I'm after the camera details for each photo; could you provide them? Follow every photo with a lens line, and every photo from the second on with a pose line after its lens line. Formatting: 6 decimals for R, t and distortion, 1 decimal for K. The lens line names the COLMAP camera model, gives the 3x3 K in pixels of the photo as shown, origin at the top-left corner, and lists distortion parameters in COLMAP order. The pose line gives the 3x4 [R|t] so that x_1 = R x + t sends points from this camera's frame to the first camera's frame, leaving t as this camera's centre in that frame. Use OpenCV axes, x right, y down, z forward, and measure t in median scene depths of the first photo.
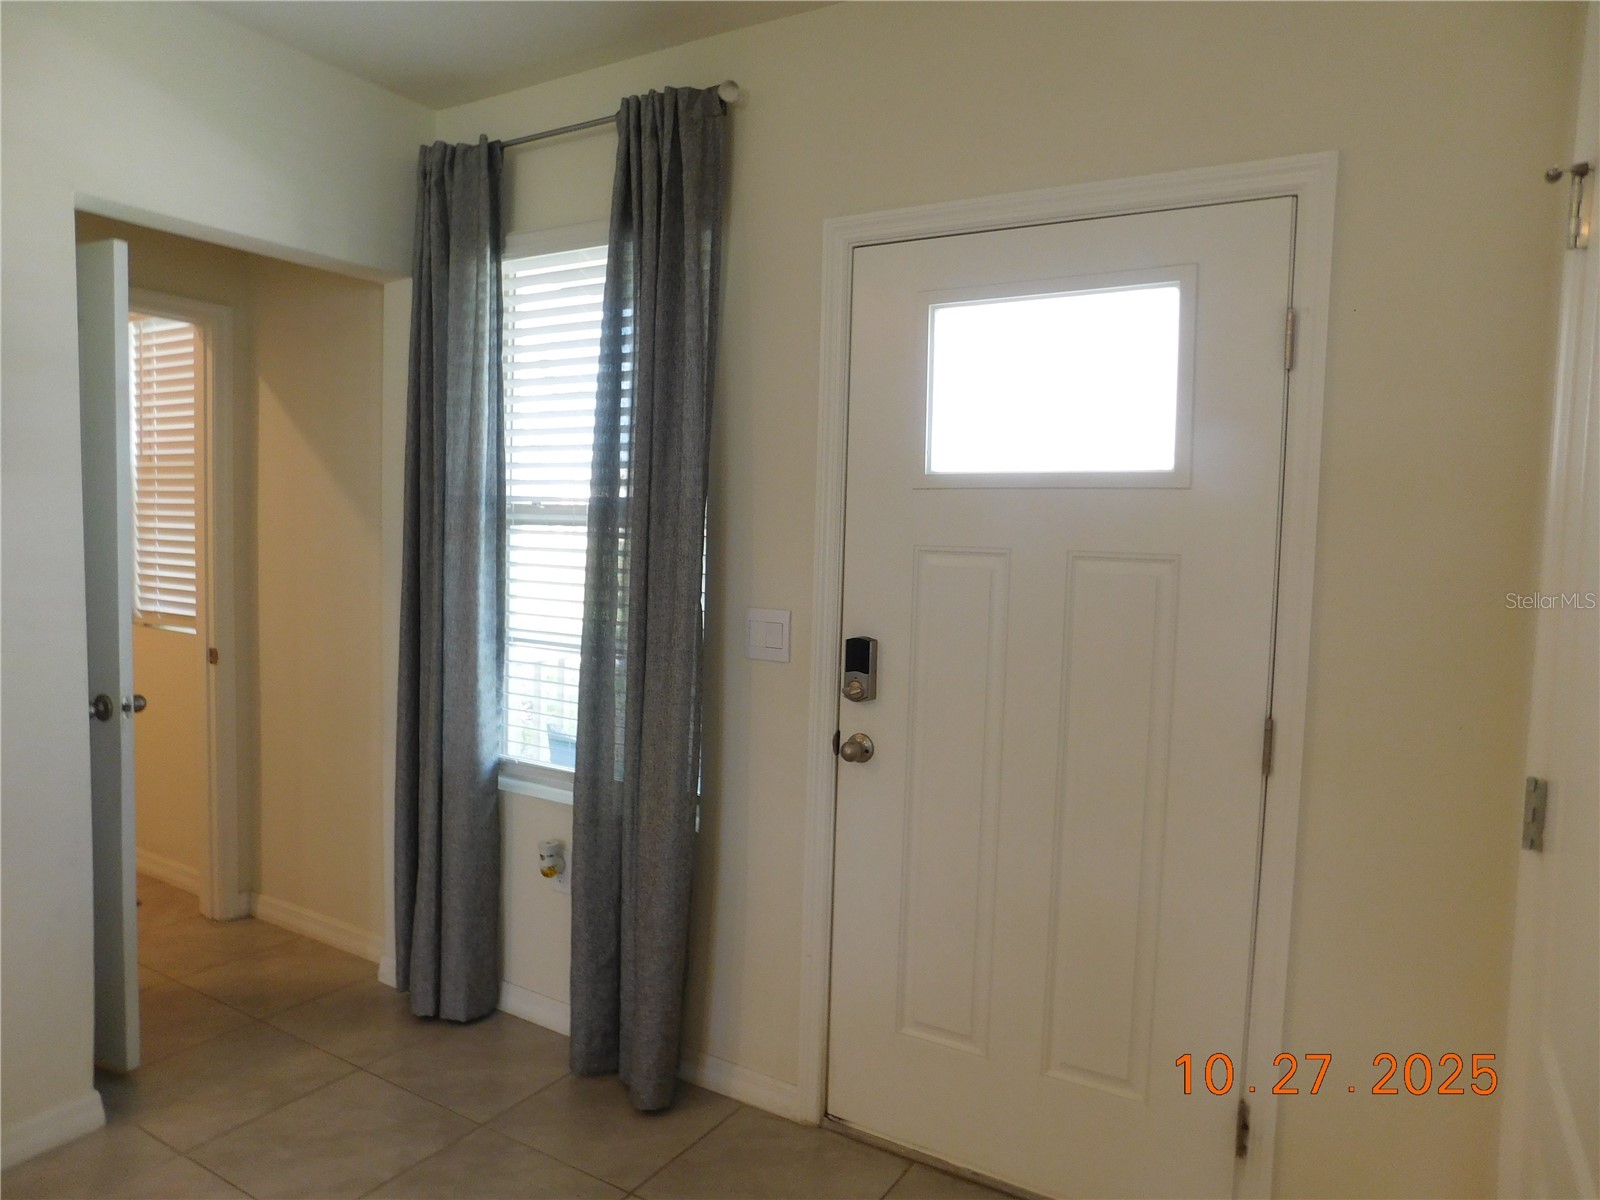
lens RADIAL K [[1044.2, 0, 800.0], [0, 1044.2, 600.0], [0, 0, 1]] dist [-0.093646, 0.069193]
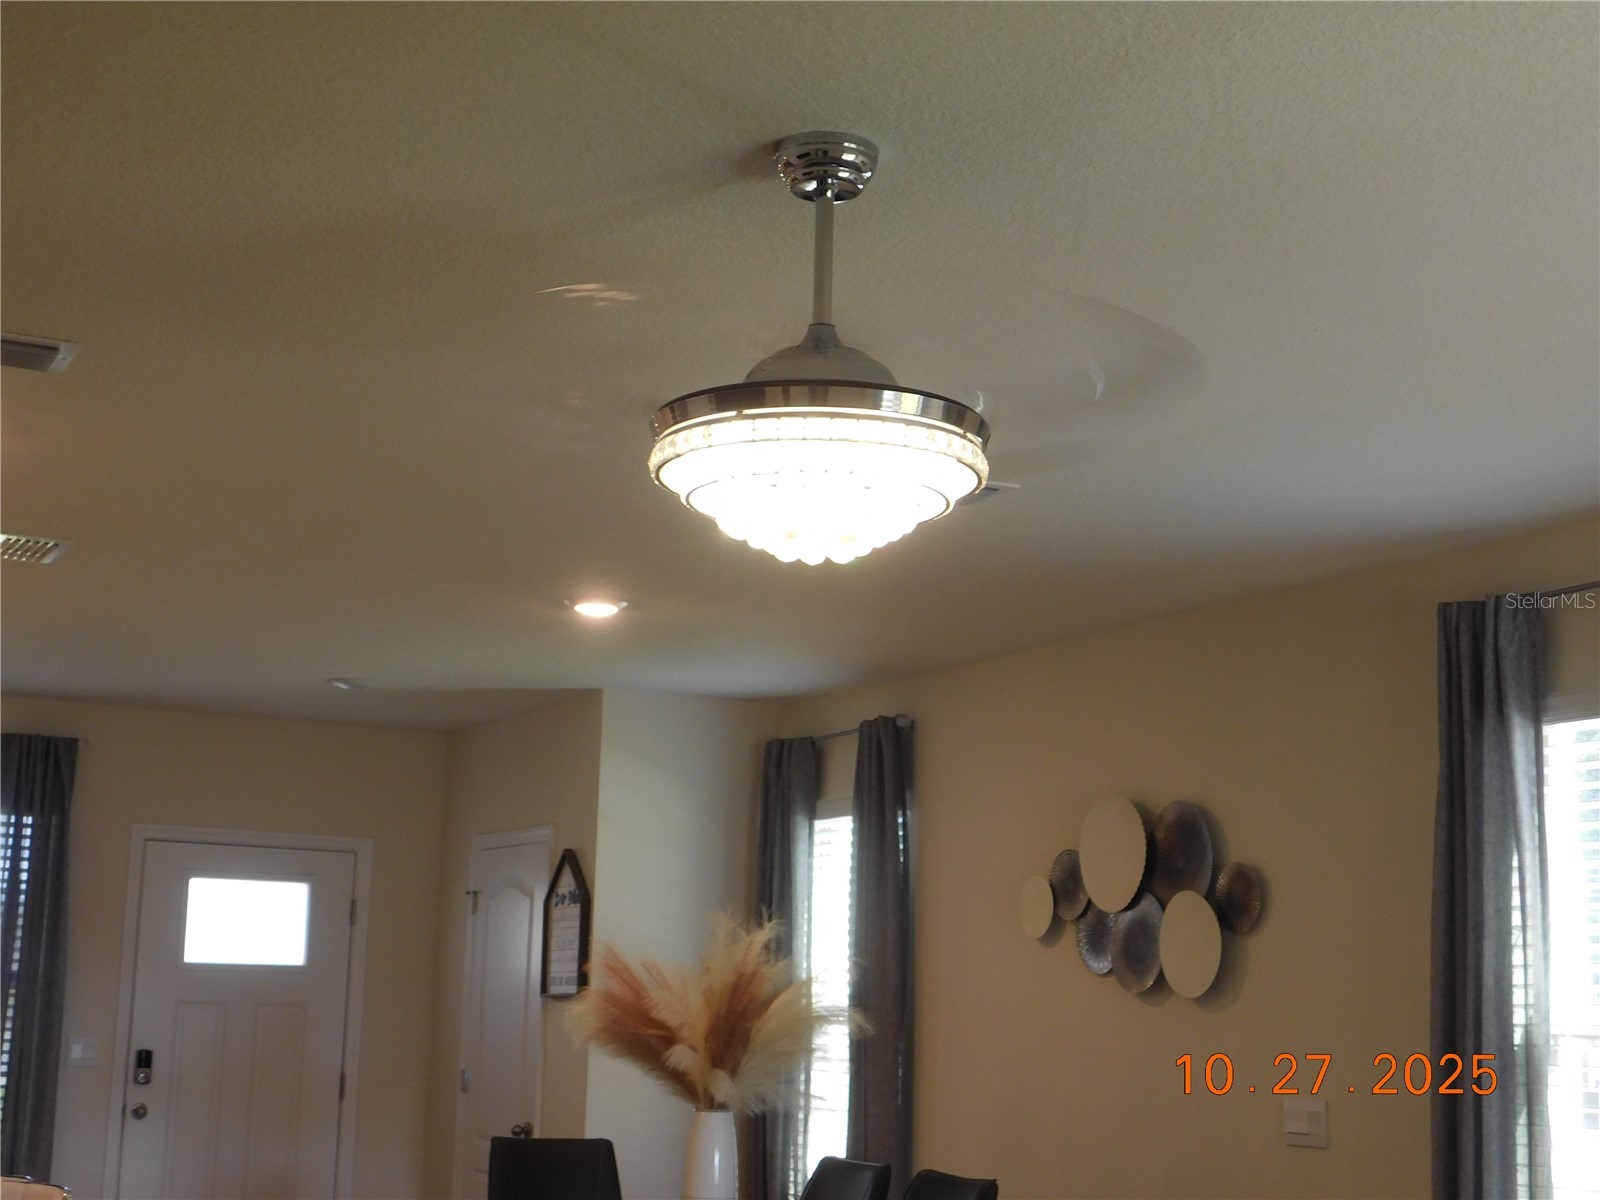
lens RADIAL K [[2396.7, 0, 800.0], [0, 2396.7, 600.0], [0, 0, 1]] dist [-0.019643, -0.089029]
pose [[0.530541, 0.134897, 0.836856, -3.155816], [0.050073, 0.980545, -0.189803, 0.123185], [-0.846179, 0.142602, 0.513465, -2.416276]]
